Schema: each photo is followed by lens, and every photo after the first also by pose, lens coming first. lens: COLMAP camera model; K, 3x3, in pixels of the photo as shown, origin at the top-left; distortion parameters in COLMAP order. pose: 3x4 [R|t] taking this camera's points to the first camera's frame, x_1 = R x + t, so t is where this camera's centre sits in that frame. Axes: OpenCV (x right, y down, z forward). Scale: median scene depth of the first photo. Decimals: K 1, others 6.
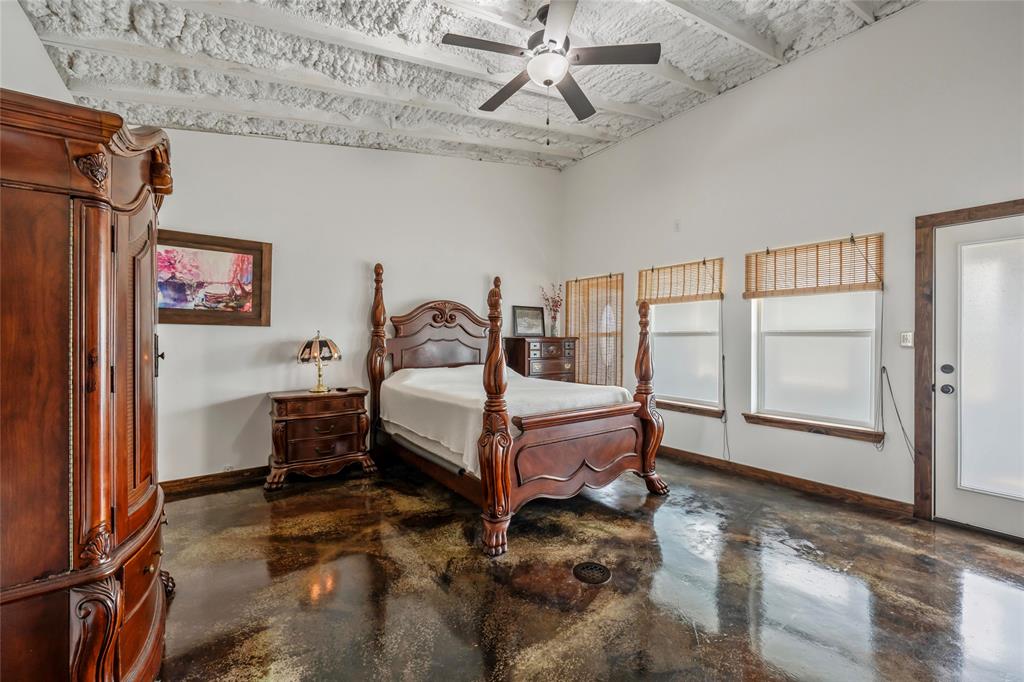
lens RADIAL K [[422.8, 0, 512.0], [0, 422.8, 341.0], [0, 0, 1]] dist [0.000678, 0.000054]
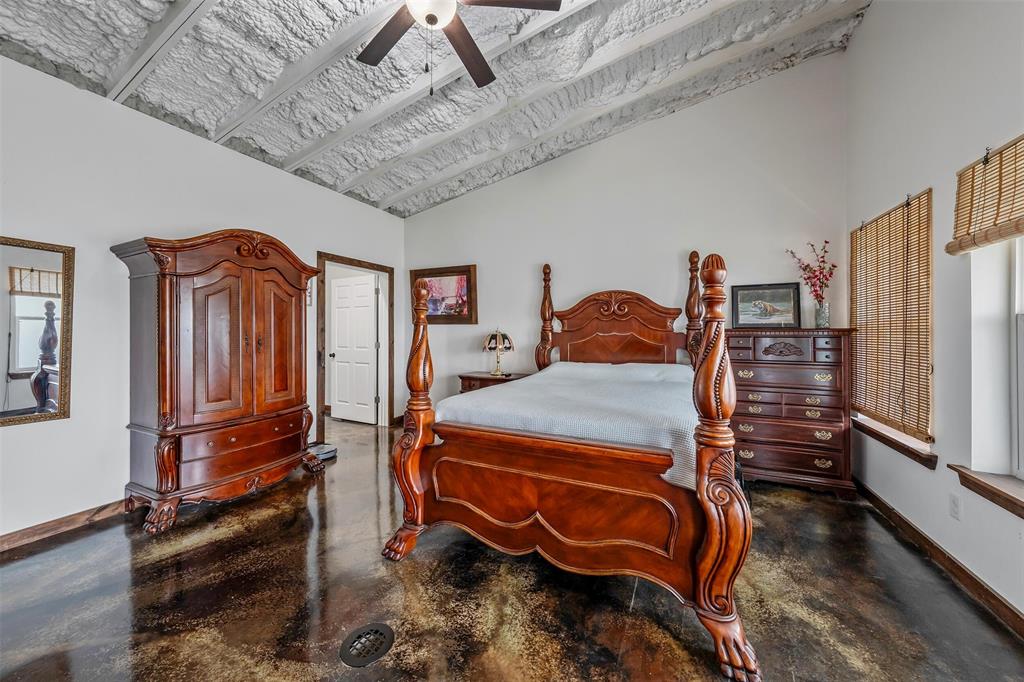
lens RADIAL K [[354.8, 0, 512.1], [0, 354.8, 332.9], [0, 0, 1]] dist [-0.002599, -0.000067]
pose [[0.472393, -0.000638, -0.881388, 0.528700], [0.001048, 0.999999, -0.000162, -0.005174], [0.881387, -0.000847, 0.472394, 0.564479]]
